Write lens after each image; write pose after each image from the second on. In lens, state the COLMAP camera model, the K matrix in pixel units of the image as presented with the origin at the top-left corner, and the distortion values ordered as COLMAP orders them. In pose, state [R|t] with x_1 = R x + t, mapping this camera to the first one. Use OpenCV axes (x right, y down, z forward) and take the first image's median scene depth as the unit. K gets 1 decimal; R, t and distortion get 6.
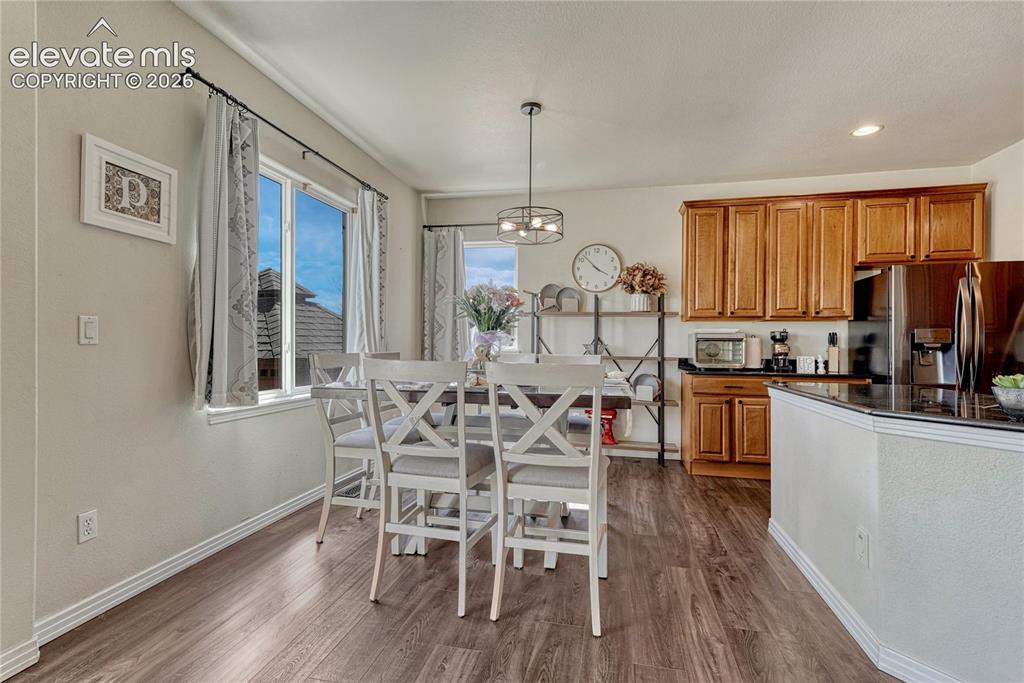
lens RADIAL K [[468.1, 0, 514.4], [0, 468.1, 341.8], [0, 0, 1]] dist [0.001379, 0.000122]
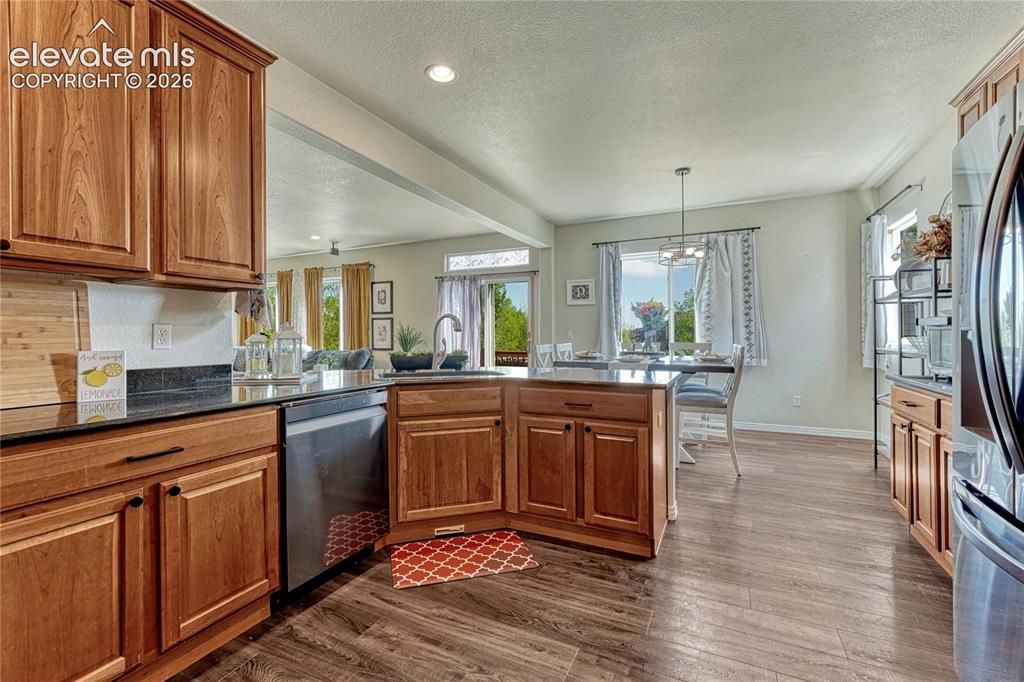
lens RADIAL K [[441.7, 0, 508.0], [0, 441.7, 331.5], [0, 0, 1]] dist [-0.002846, 0.000324]
pose [[-0.253512, -0.018152, -0.967162, 2.198254], [0.001574, 0.999815, -0.019177, 0.012938], [0.967331, -0.006384, -0.253437, 1.256397]]
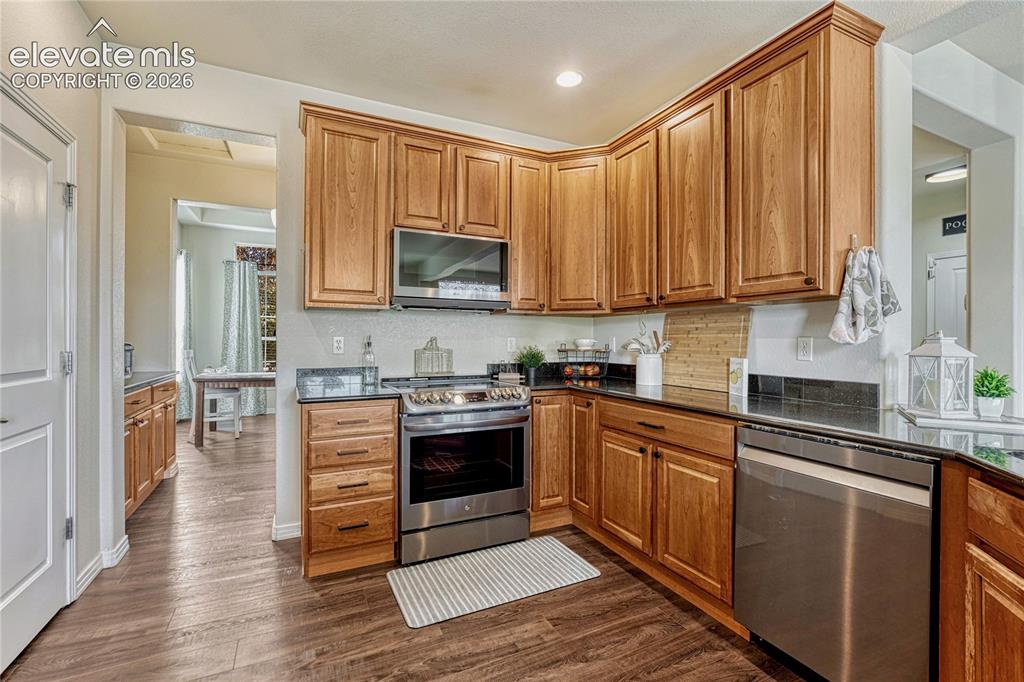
lens RADIAL K [[441.7, 0, 506.6], [0, 441.7, 340.3], [0, 0, 1]] dist [-0.002846, 0.000324]
pose [[-0.611702, -0.015338, 0.790939, 1.045992], [-0.011443, 0.999879, 0.010539, -0.018850], [-0.791005, -0.002604, -0.611804, 1.463081]]
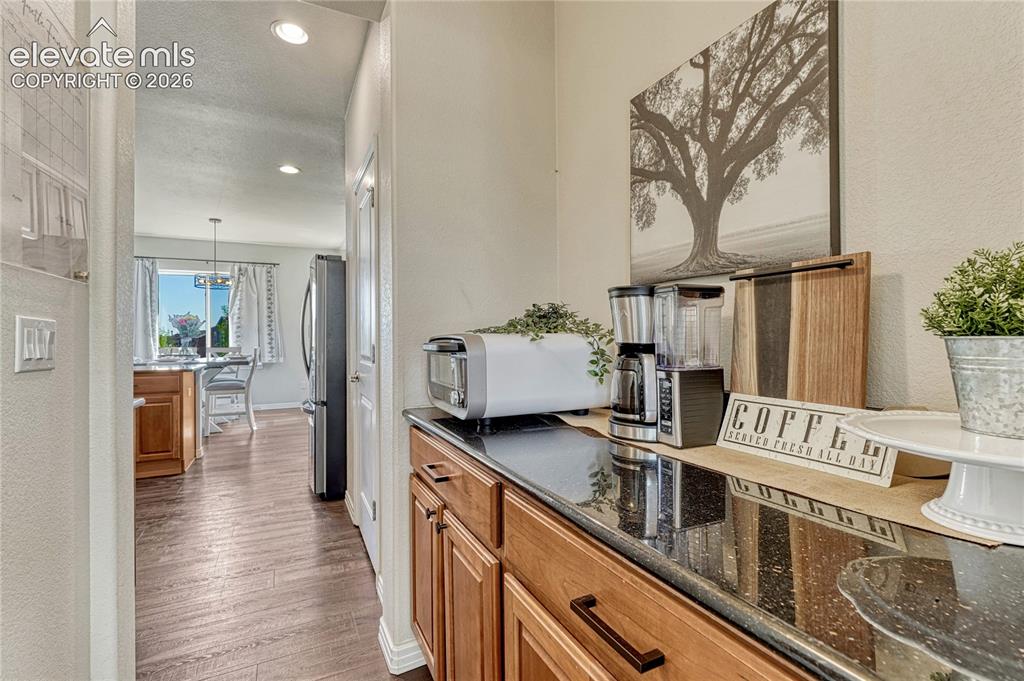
lens RADIAL K [[459.1, 0, 511.4], [0, 459.1, 334.0], [0, 0, 1]] dist [-0.005359, -0.000479]
pose [[0.610374, -0.023927, -0.791752, 3.457946], [0.016103, 0.999712, -0.017798, 0.028544], [0.791950, -0.001886, 0.610583, 1.242541]]
